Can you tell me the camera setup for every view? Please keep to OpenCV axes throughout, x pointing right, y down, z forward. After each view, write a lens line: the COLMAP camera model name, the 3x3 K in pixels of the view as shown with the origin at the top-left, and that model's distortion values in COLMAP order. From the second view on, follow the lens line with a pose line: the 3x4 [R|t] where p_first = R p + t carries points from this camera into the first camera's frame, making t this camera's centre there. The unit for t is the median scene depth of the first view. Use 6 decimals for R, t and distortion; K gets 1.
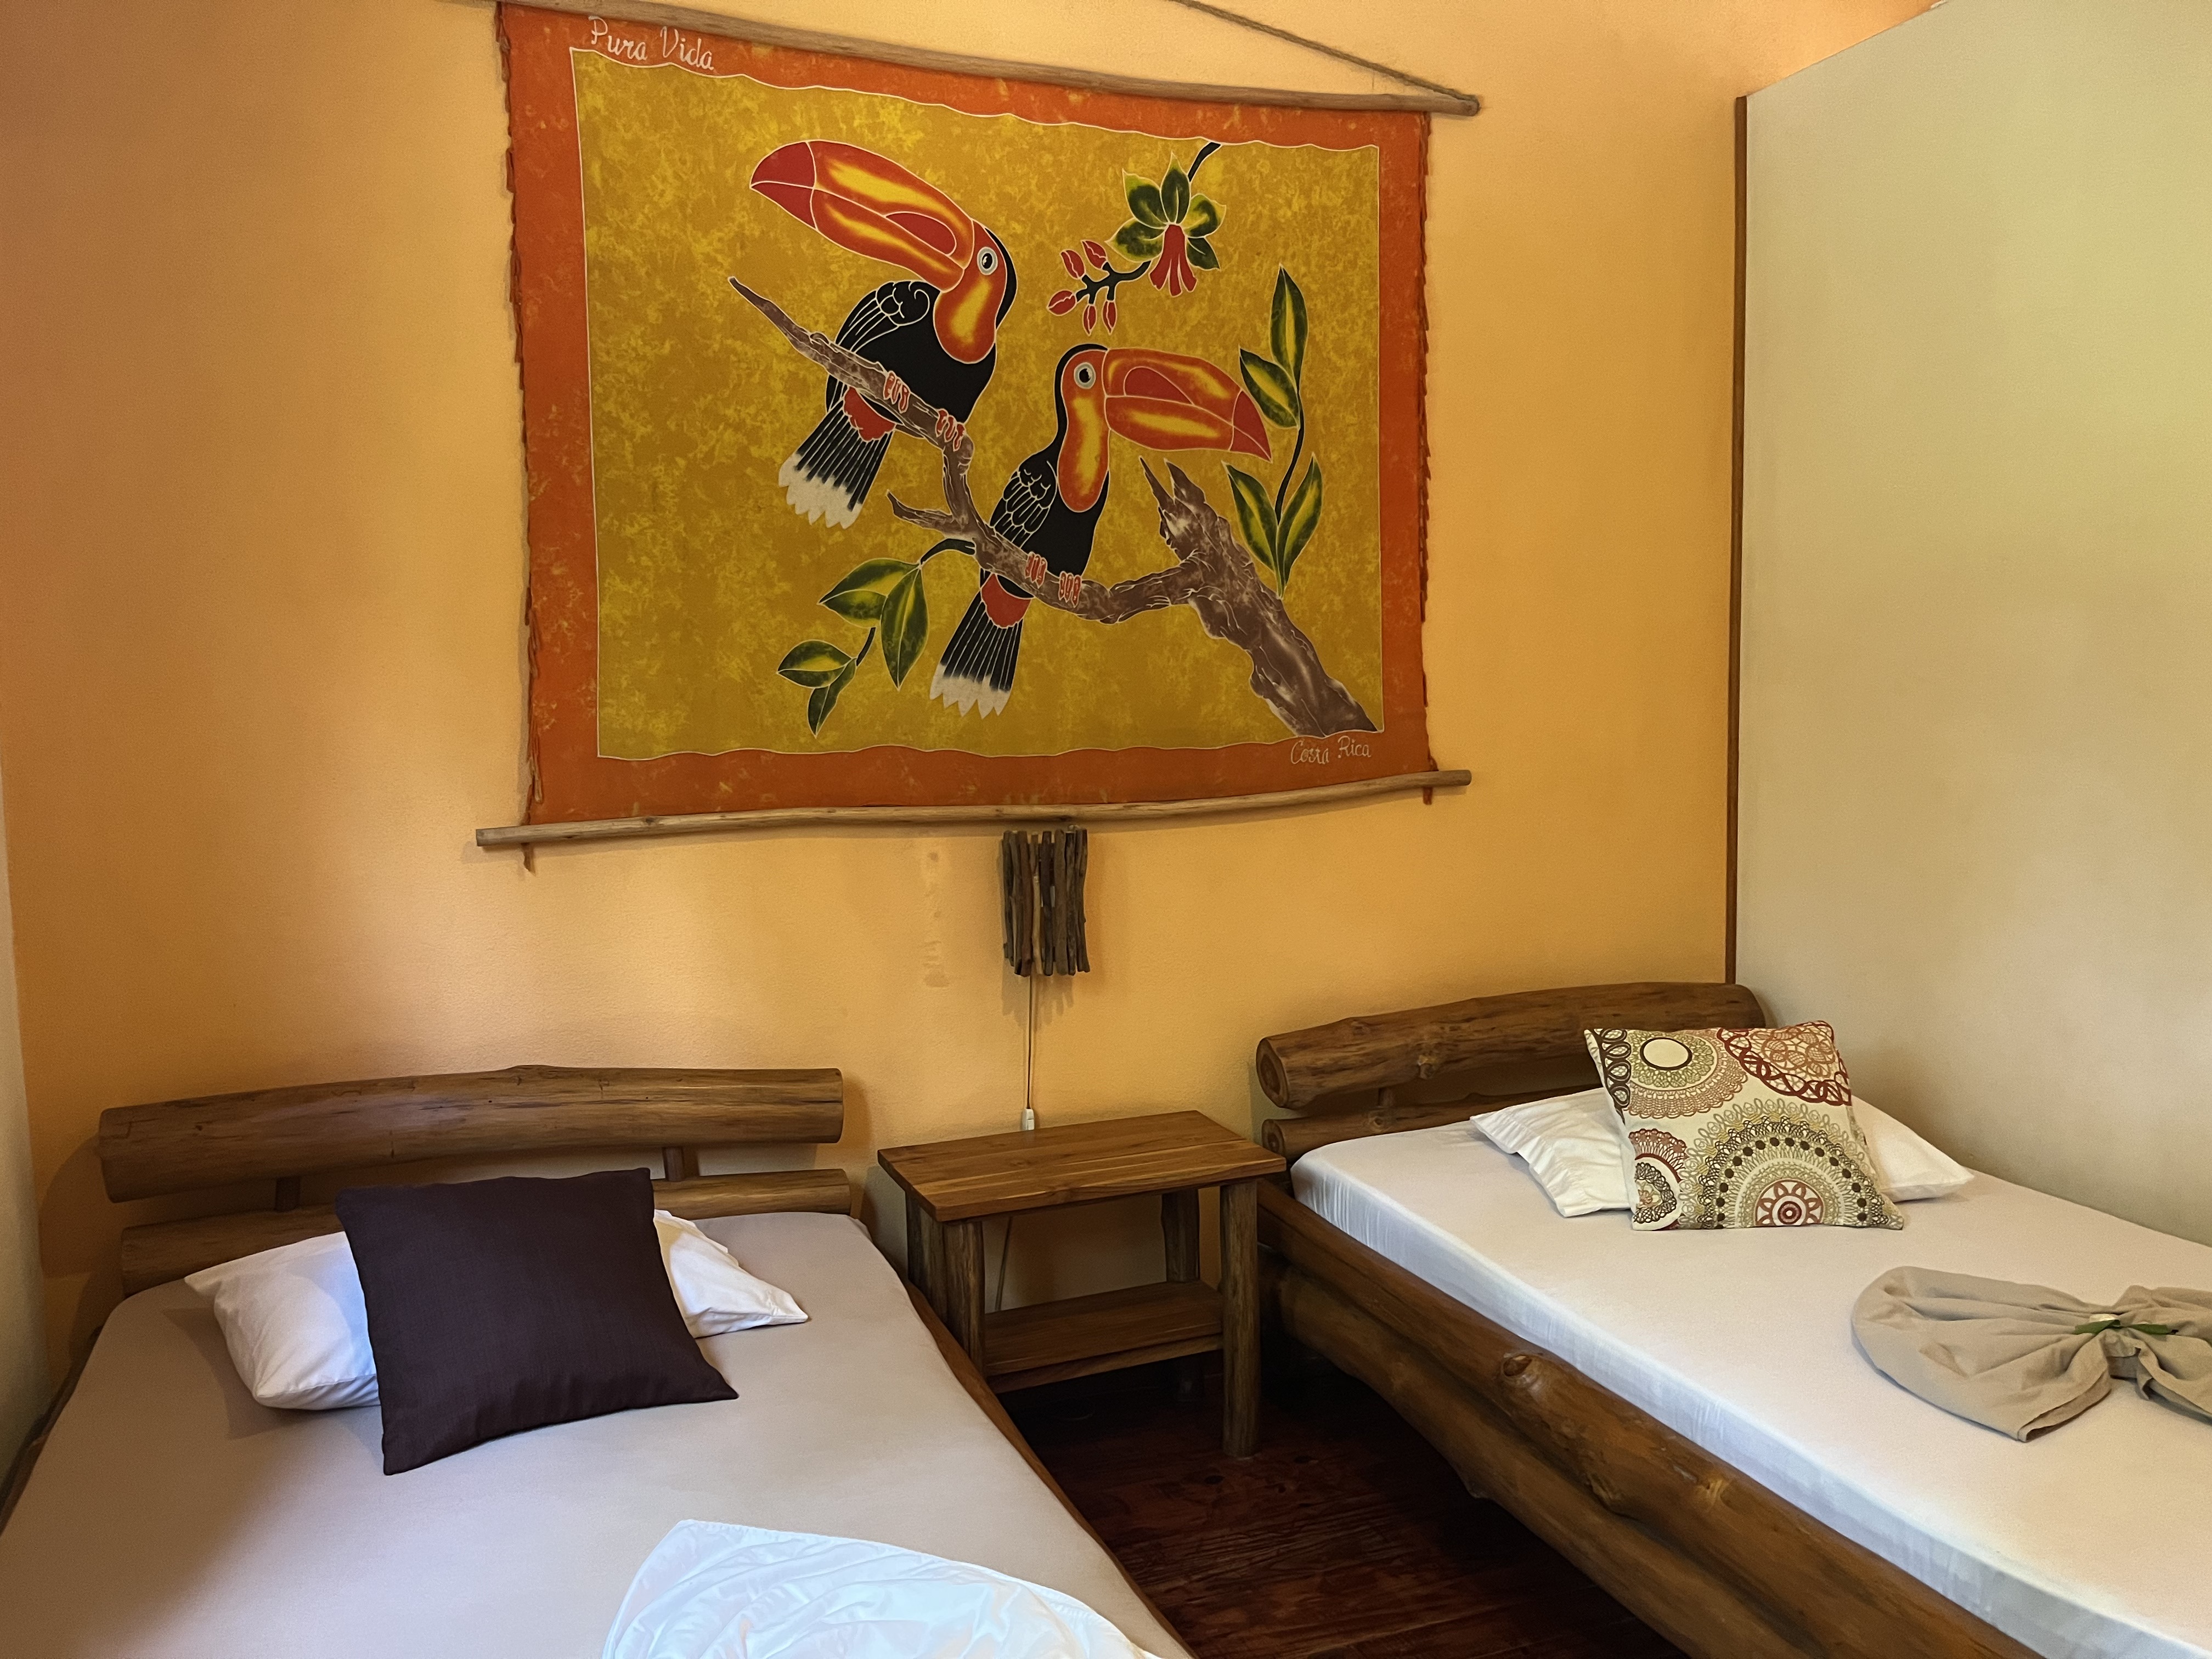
lens RADIAL K [[1678.0, 0, 1105.6], [0, 1678.0, 846.4], [0, 0, 1]] dist [0.063420, -0.084682]
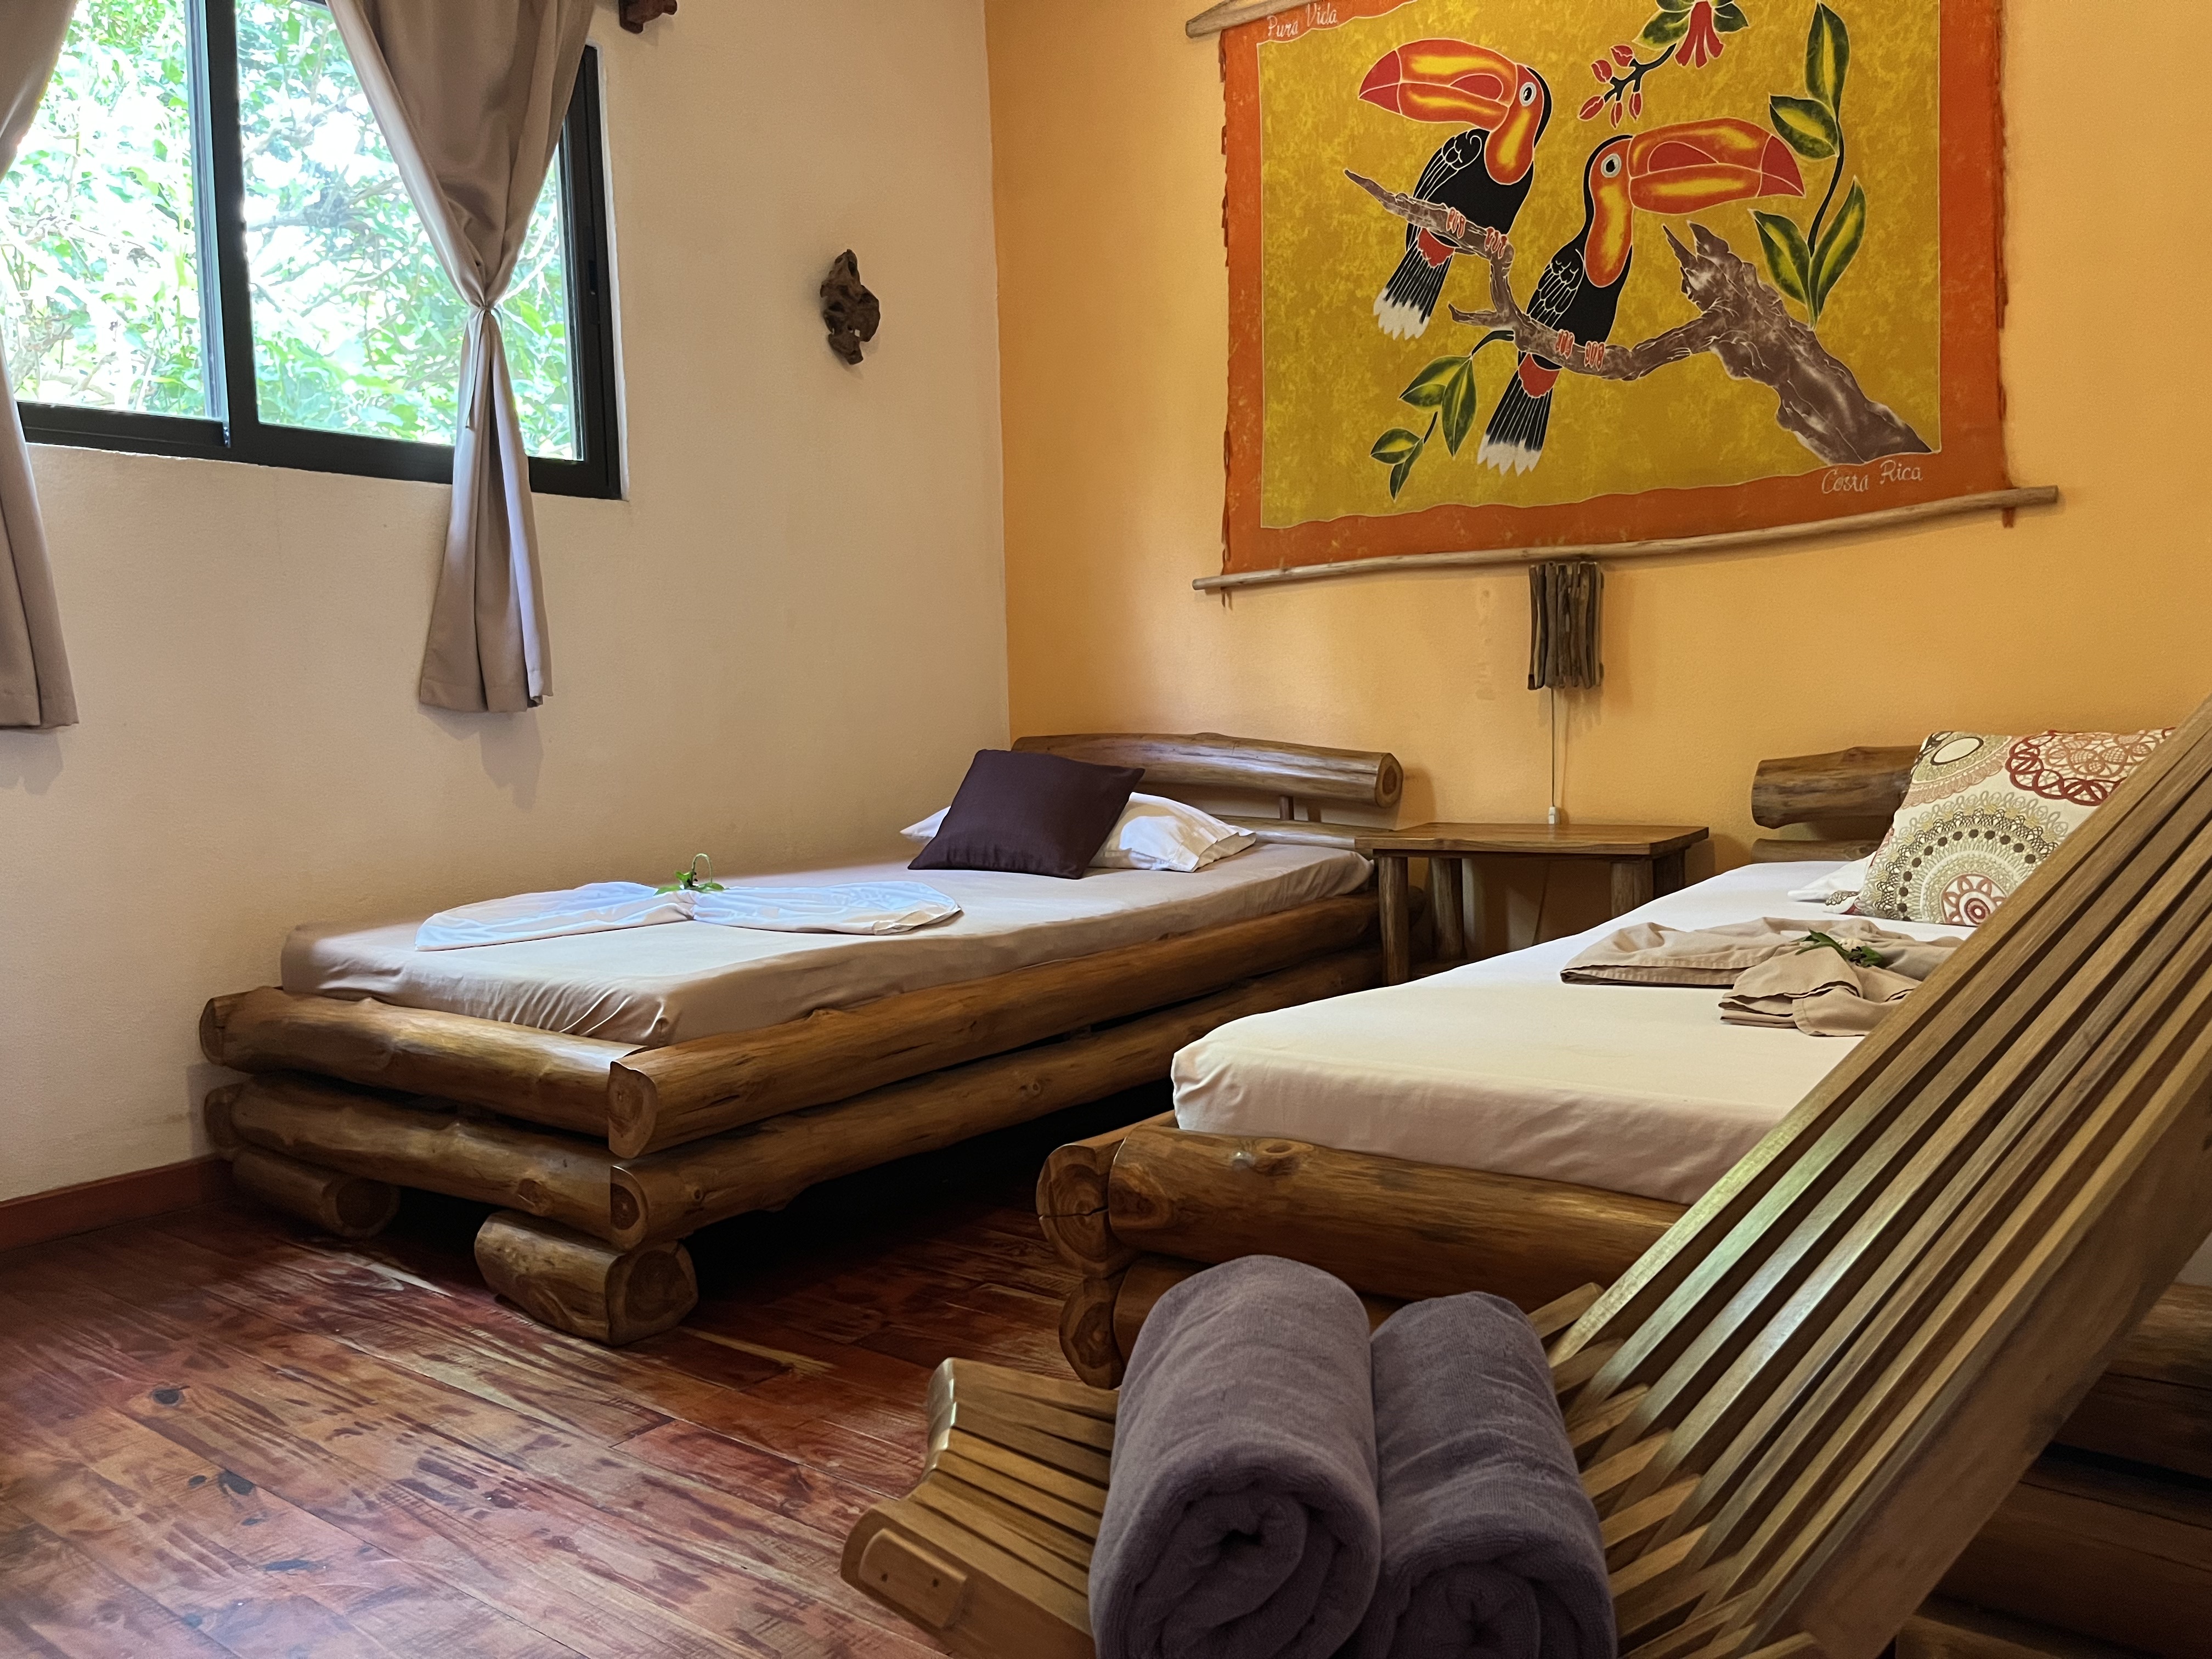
lens RADIAL K [[1678.0, 0, 1102.0], [0, 1678.0, 818.5], [0, 0, 1]] dist [0.063420, -0.084682]
pose [[0.522850, 0.062486, -0.850131, 0.829130], [-0.051537, 0.997802, 0.041643, 0.136726], [0.850865, 0.022040, 0.524921, 0.109853]]
